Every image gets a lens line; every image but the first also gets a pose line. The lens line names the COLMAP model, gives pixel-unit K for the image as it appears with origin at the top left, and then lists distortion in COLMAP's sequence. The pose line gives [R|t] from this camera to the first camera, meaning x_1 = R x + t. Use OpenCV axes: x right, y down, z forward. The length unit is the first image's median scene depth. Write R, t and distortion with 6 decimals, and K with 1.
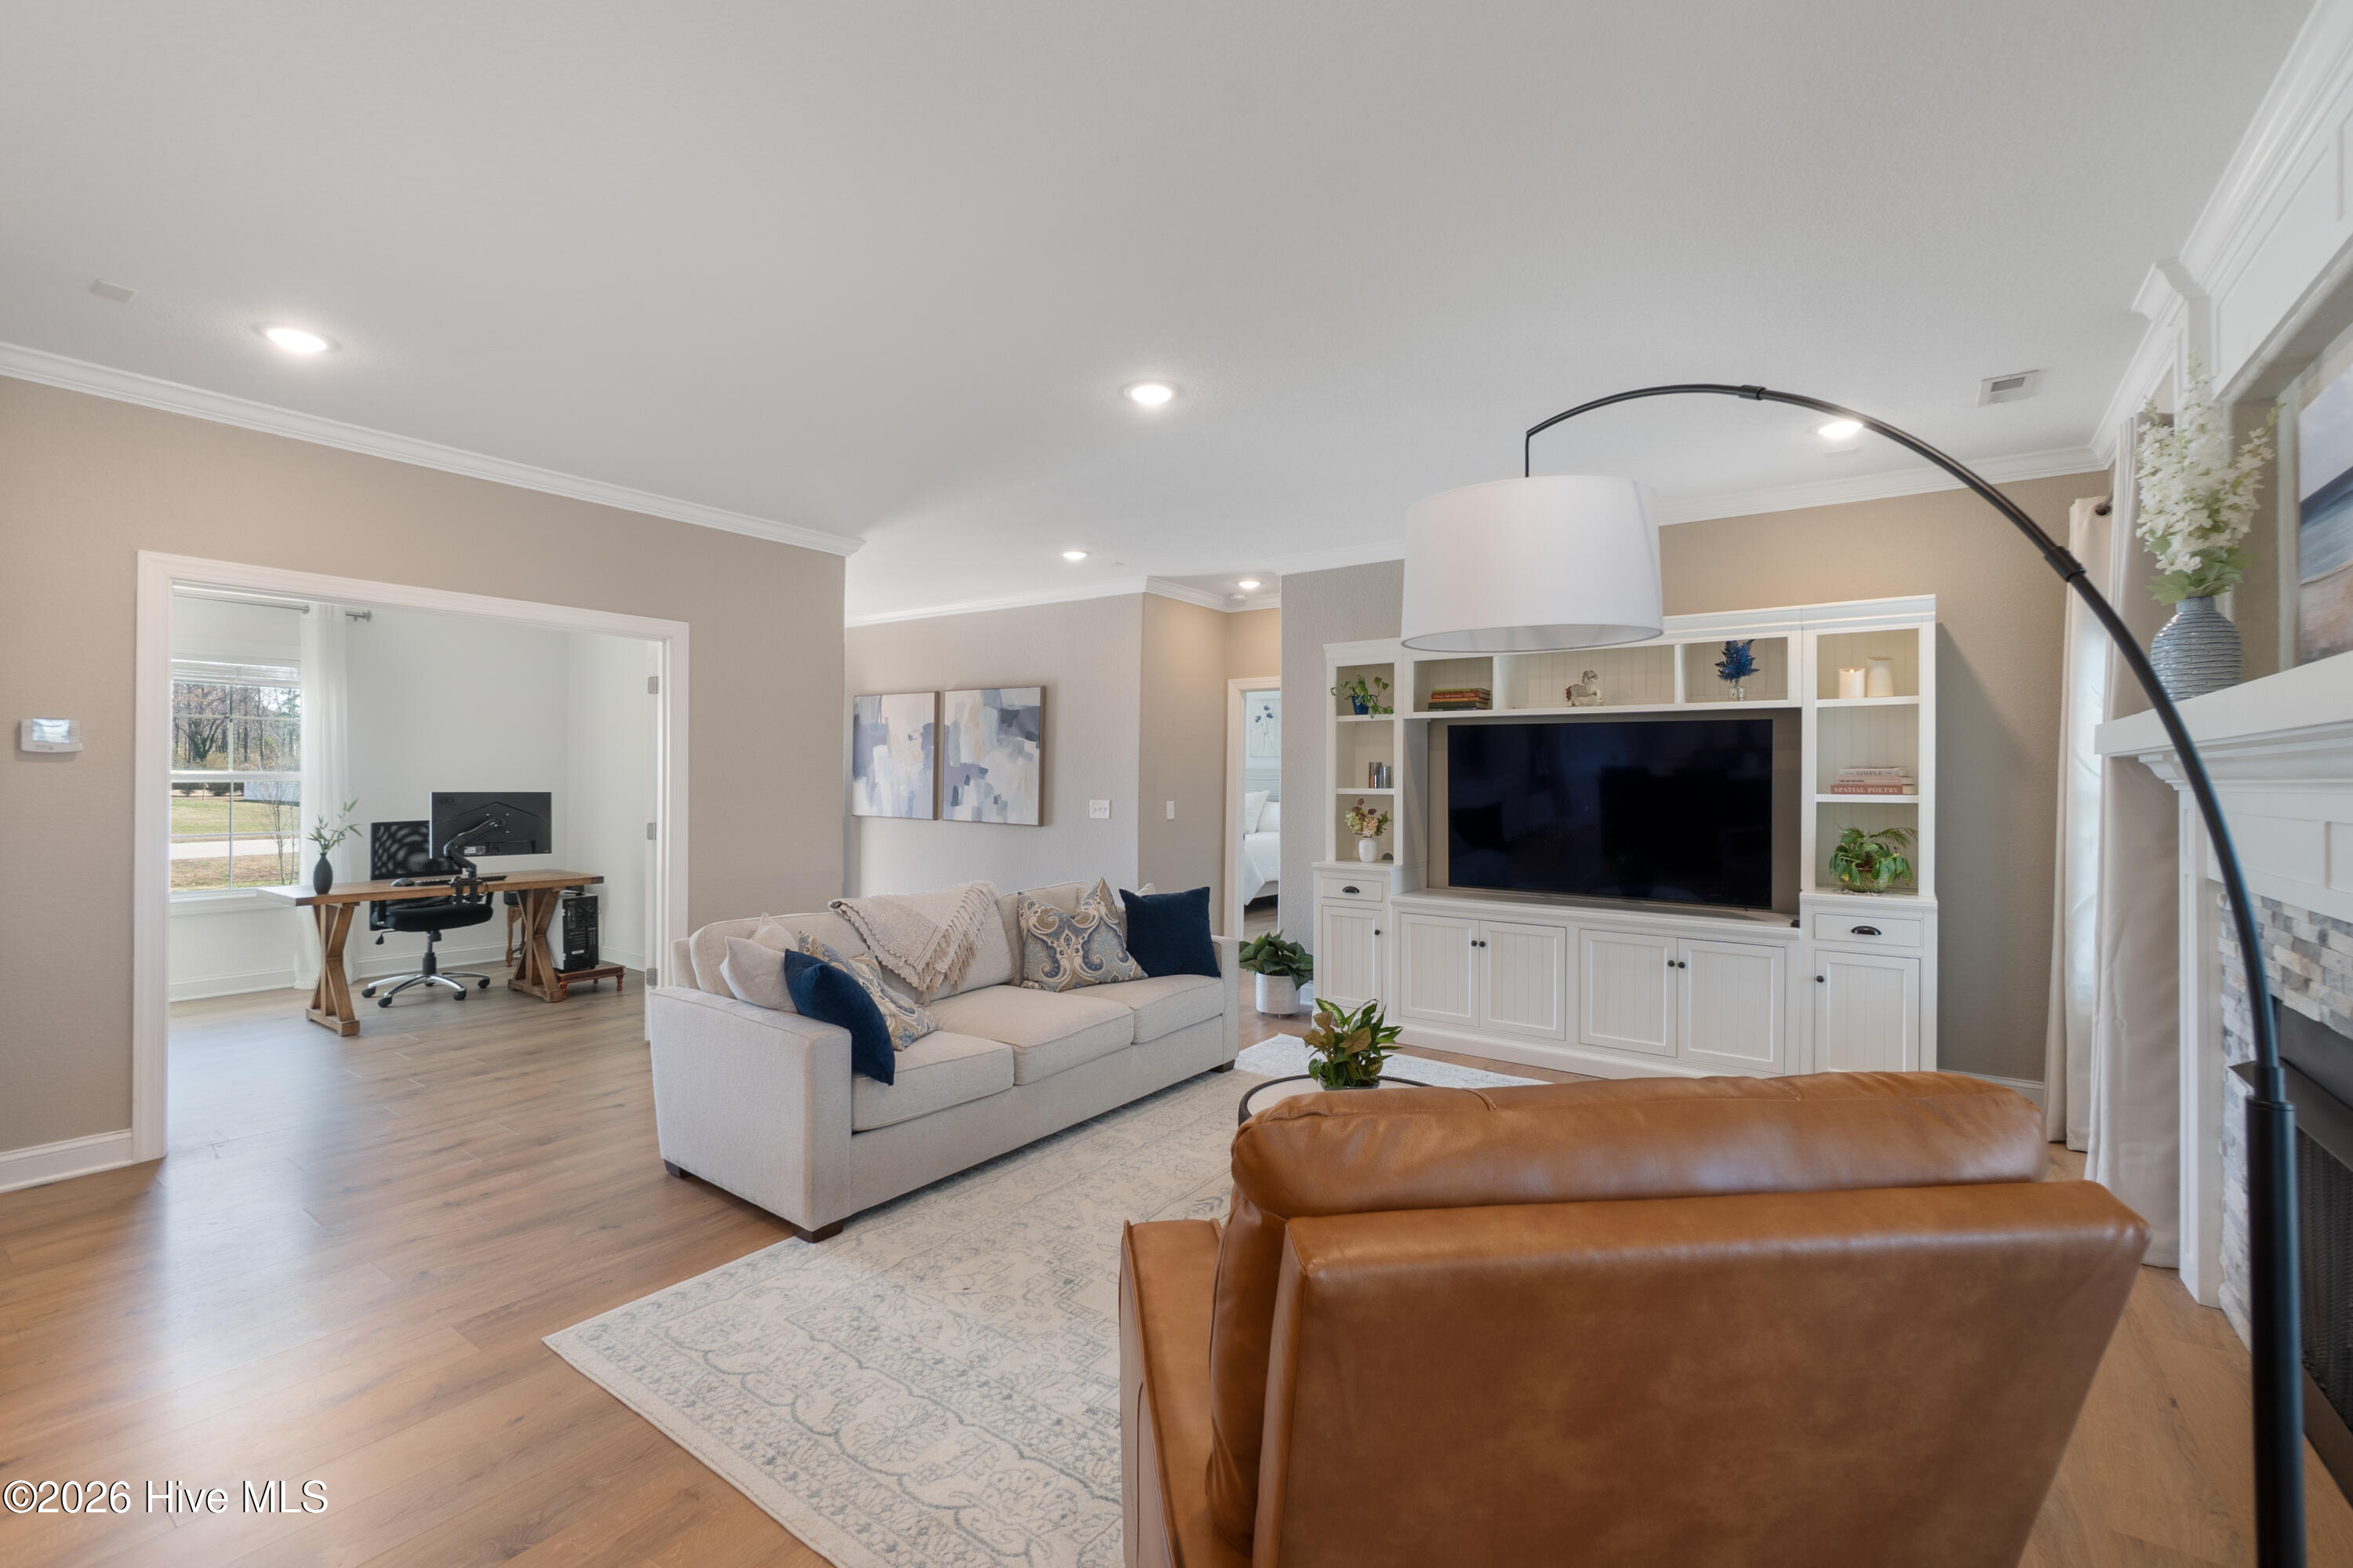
lens RADIAL K [[1027.0, 0, 1160.2], [0, 1027.0, 778.8], [0, 0, 1]] dist [-0.004646, 0.000790]
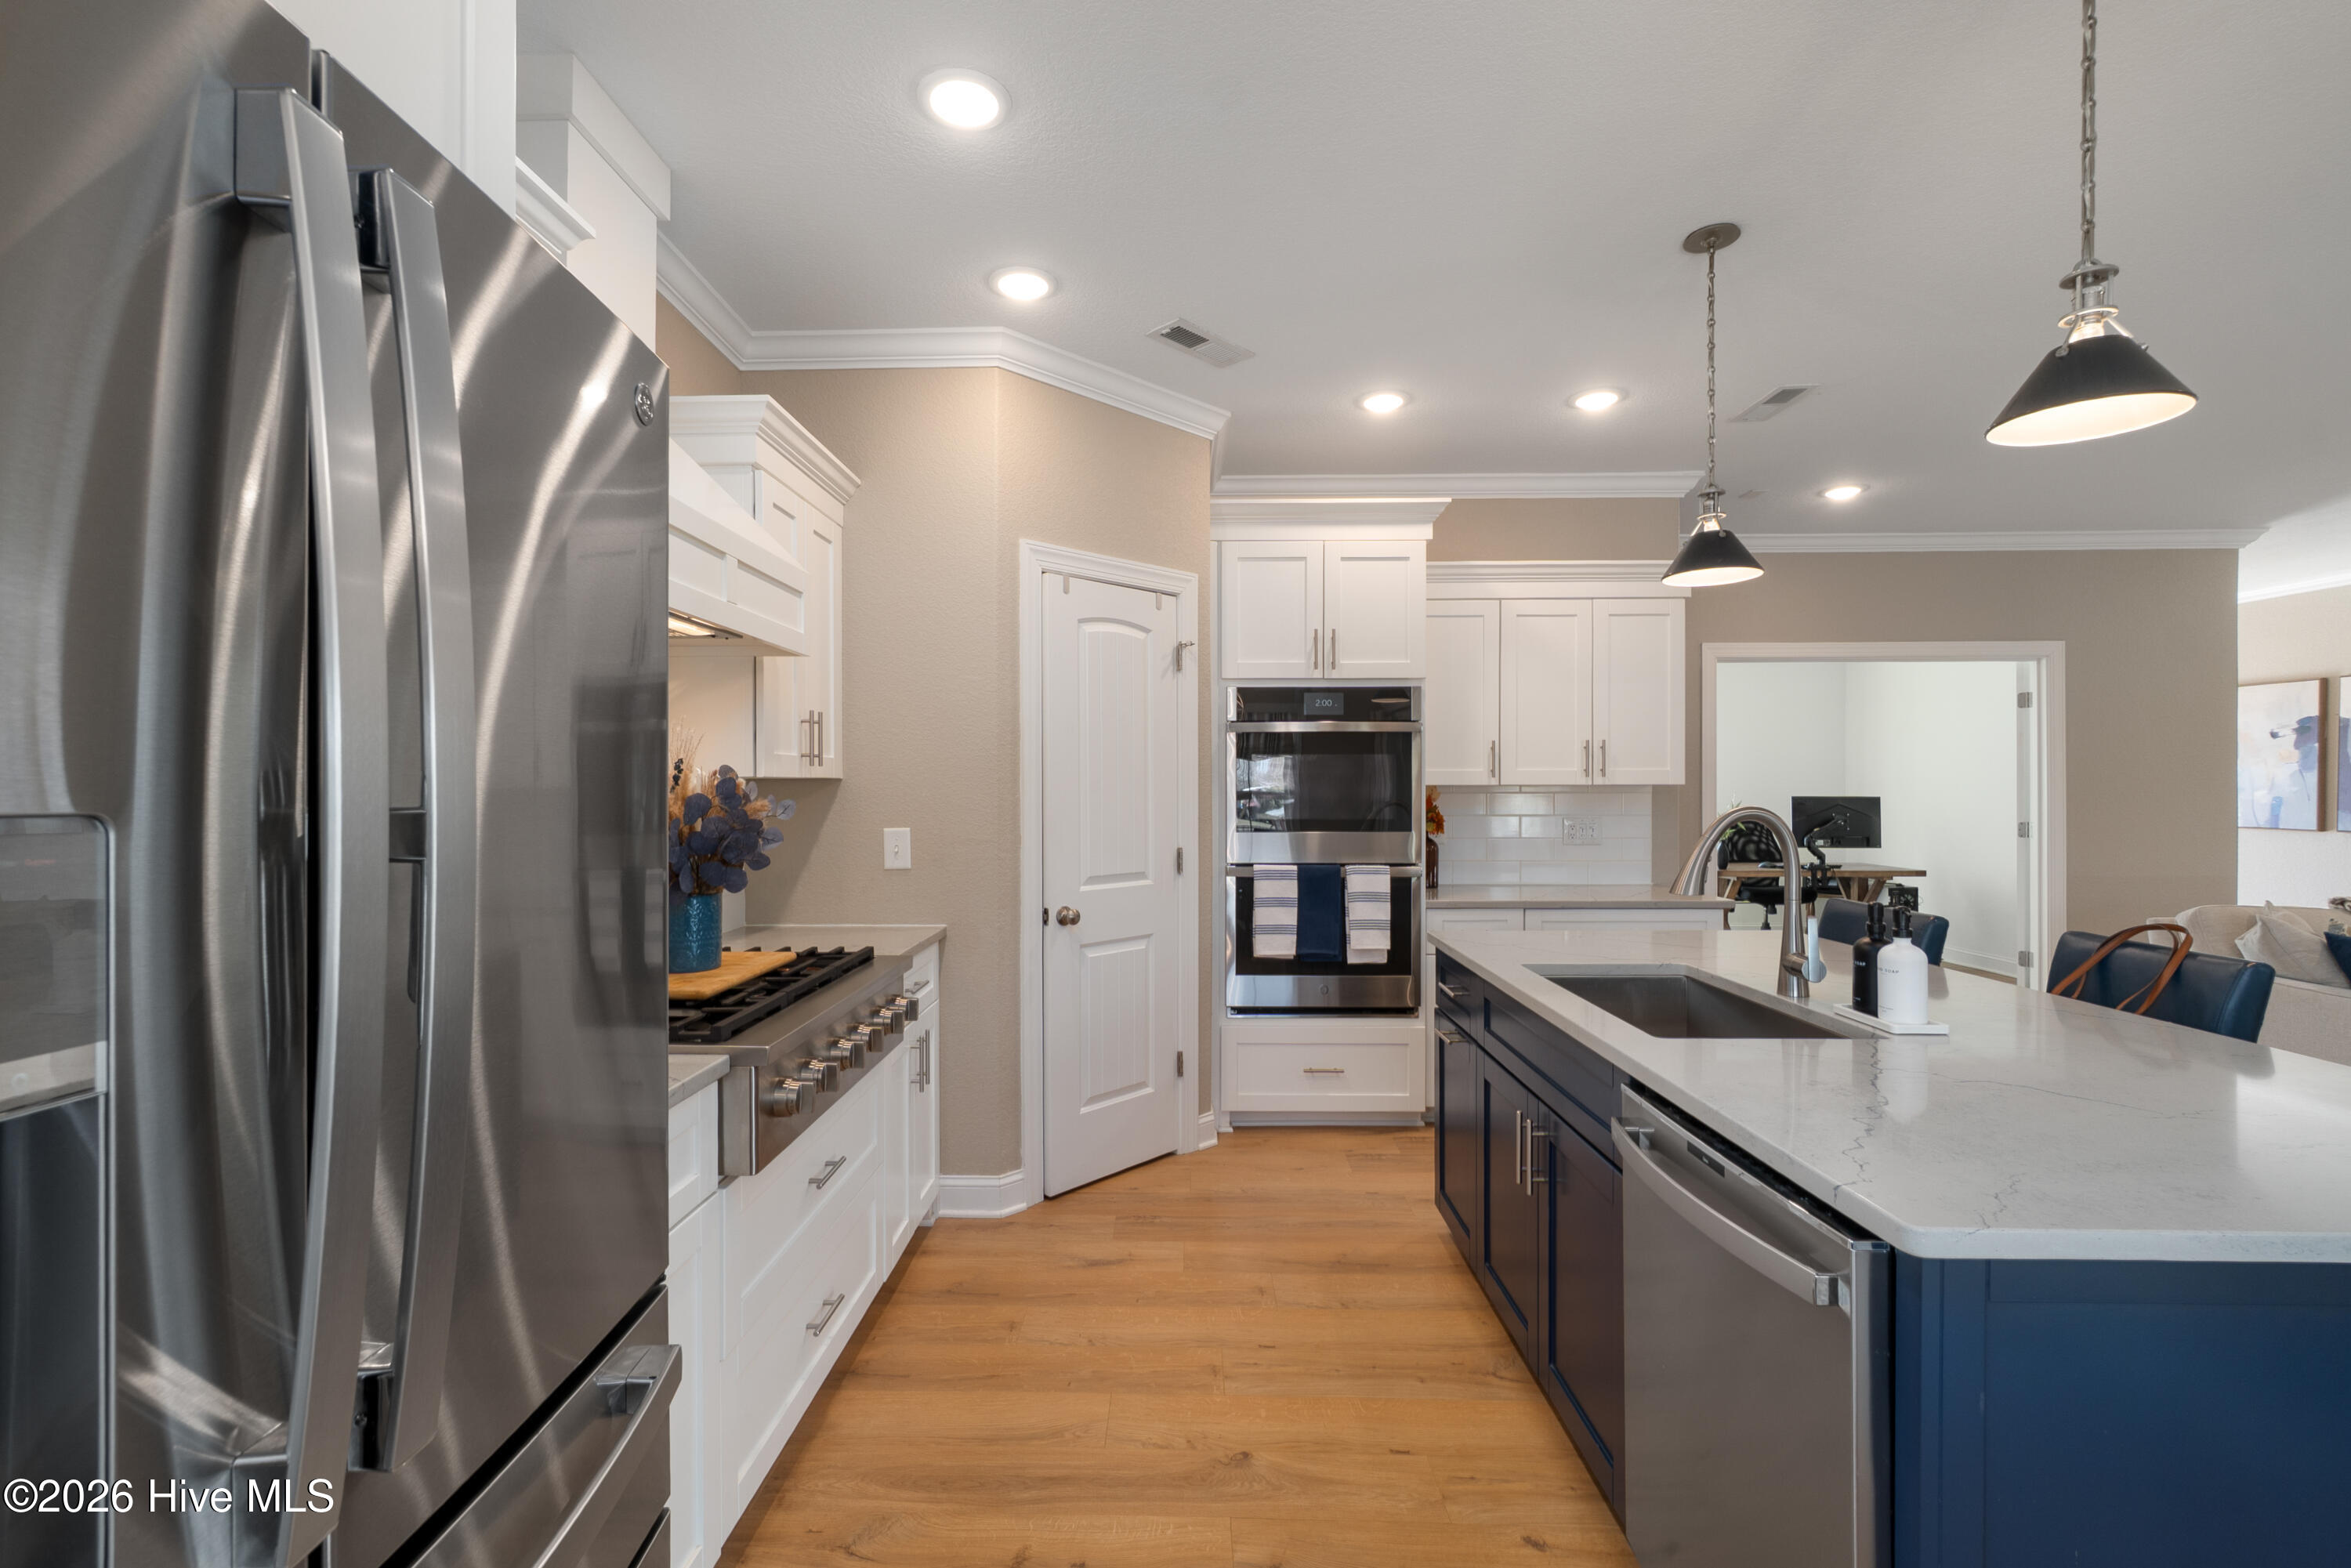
lens RADIAL K [[1026.1, 0, 1167.1], [0, 1026.1, 789.5], [0, 0, 1]] dist [-0.004646, 0.000790]
pose [[0.567733, -0.007170, -0.823182, -0.086589], [0.006747, 0.999969, -0.004056, 0.003984], [0.823185, -0.003251, 0.567763, -0.343632]]
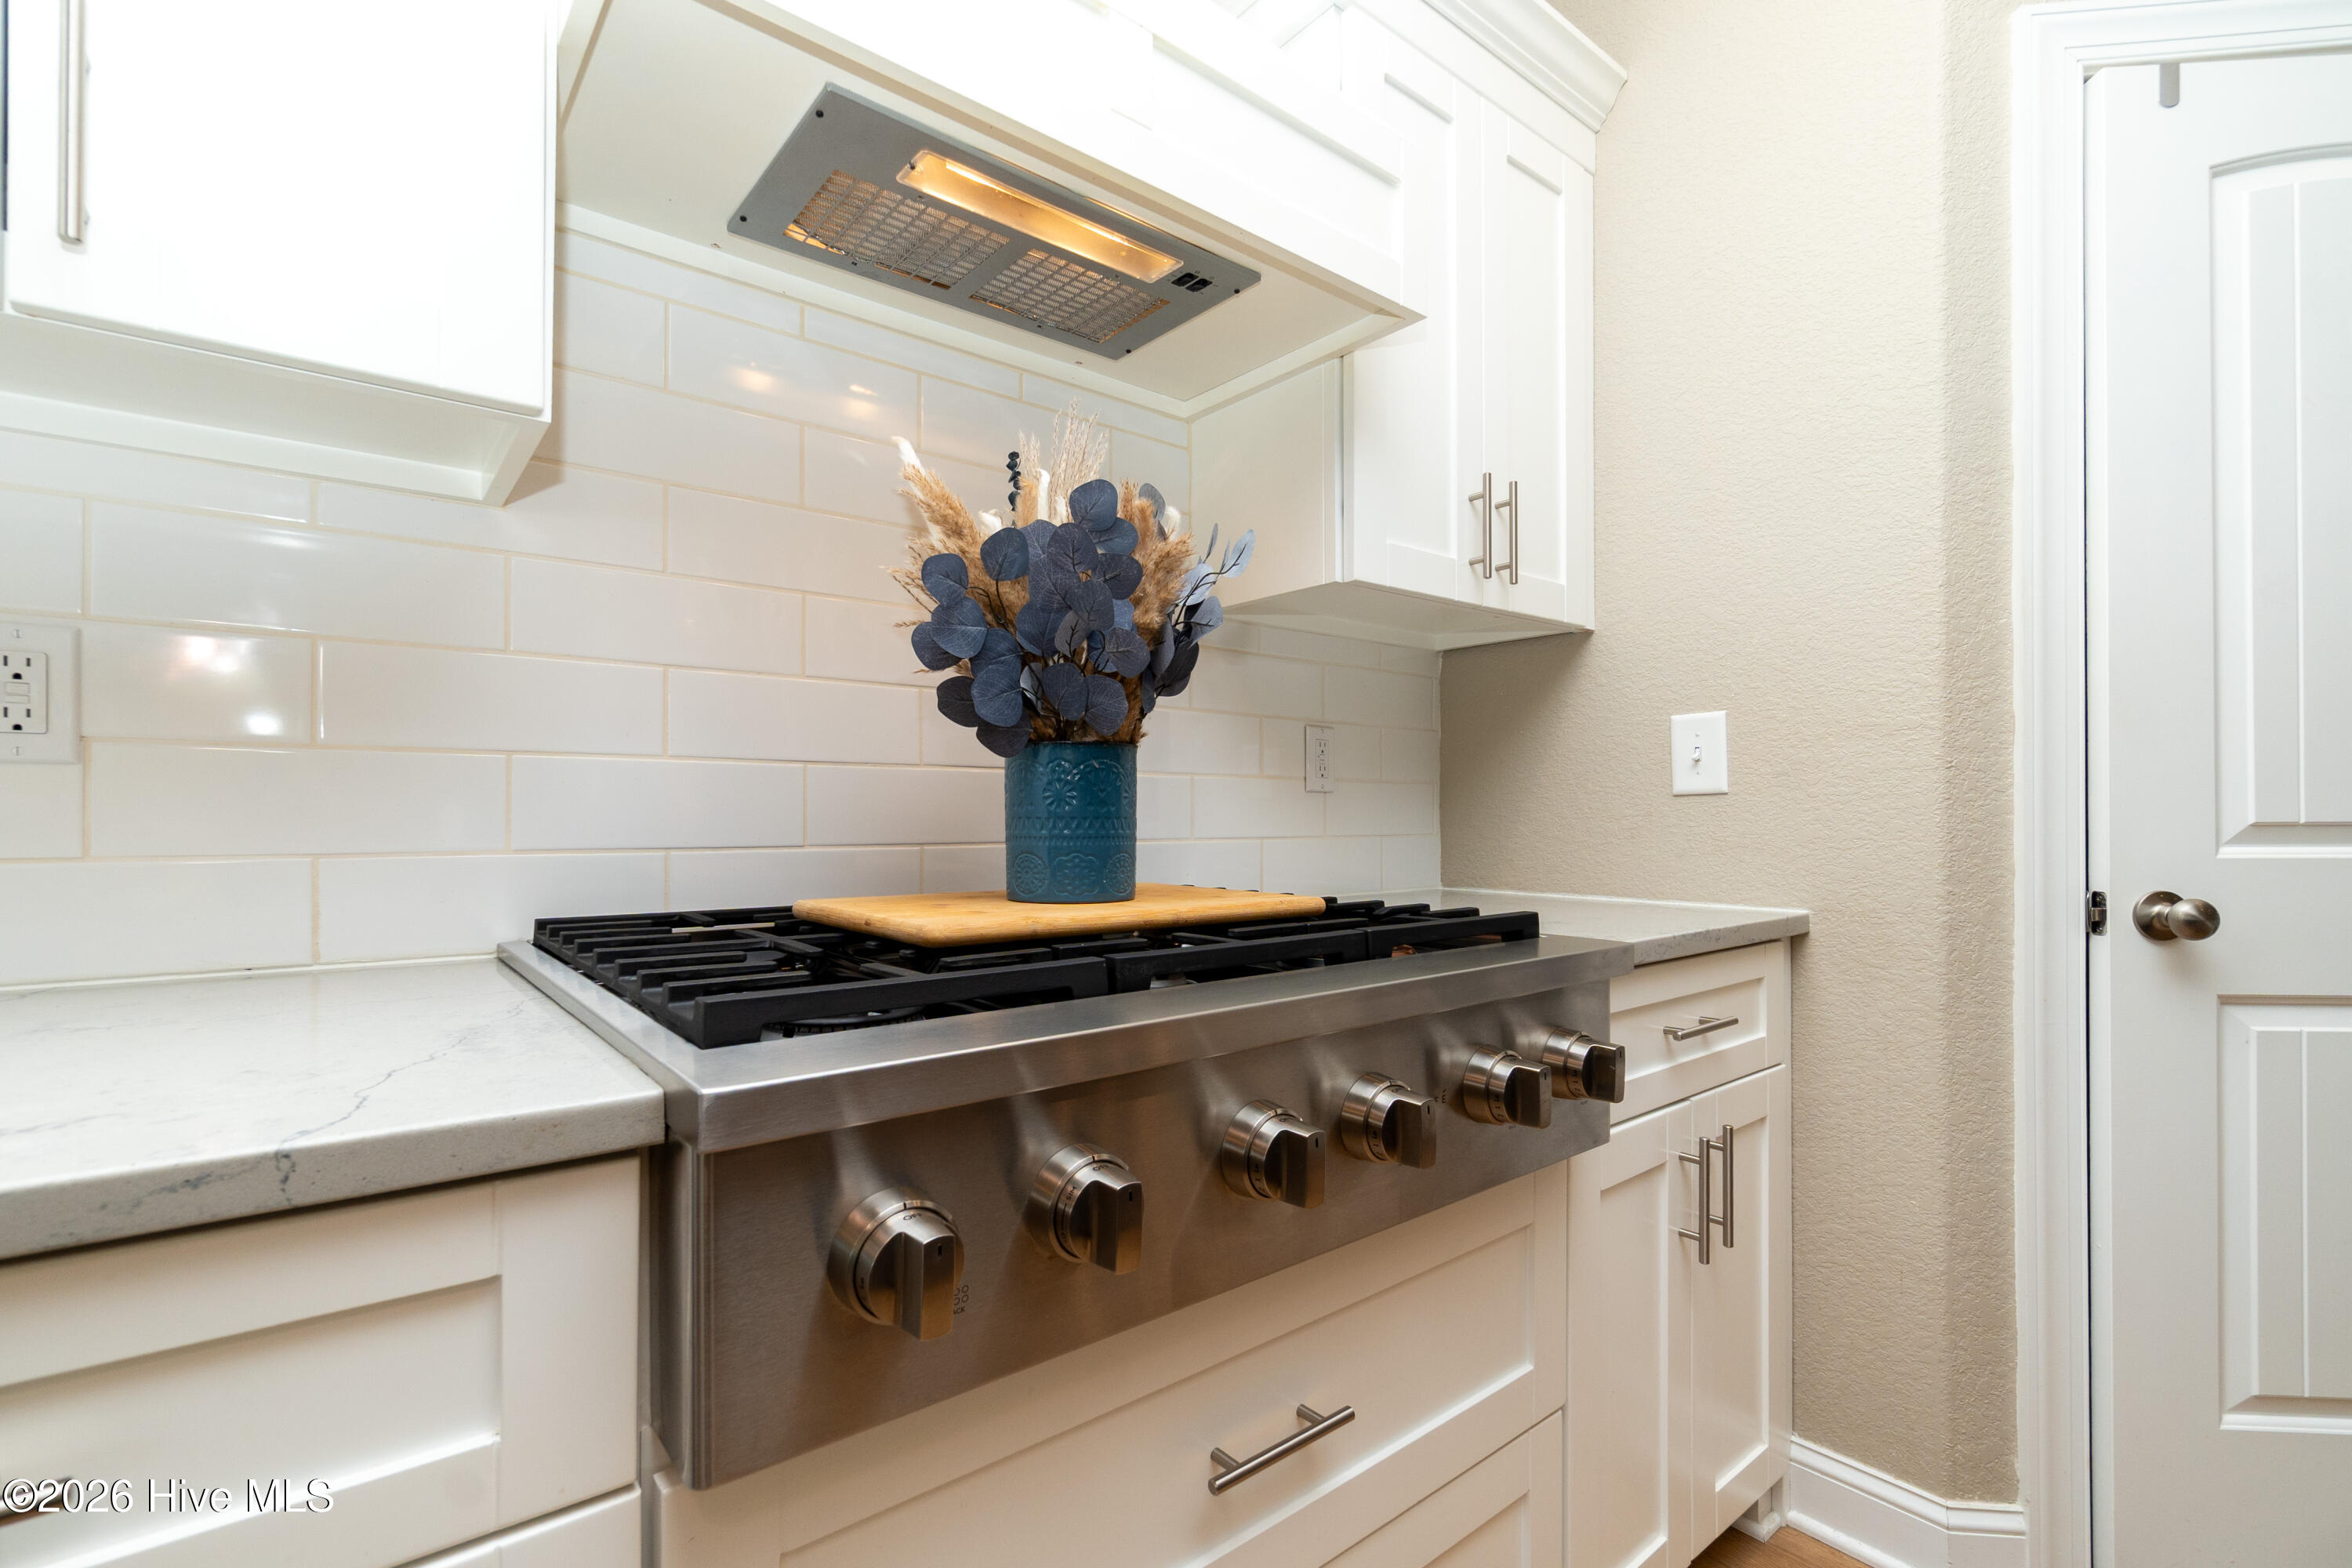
lens RADIAL K [[1026.5, 0, 1123.5], [0, 1026.5, 798.1], [0, 0, 1]] dist [-0.004646, 0.000790]
pose [[-0.300517, -0.007490, -0.953747, -0.286574], [0.001654, 0.999964, -0.008374, 0.043356], [0.953775, -0.004094, -0.300494, -0.228355]]
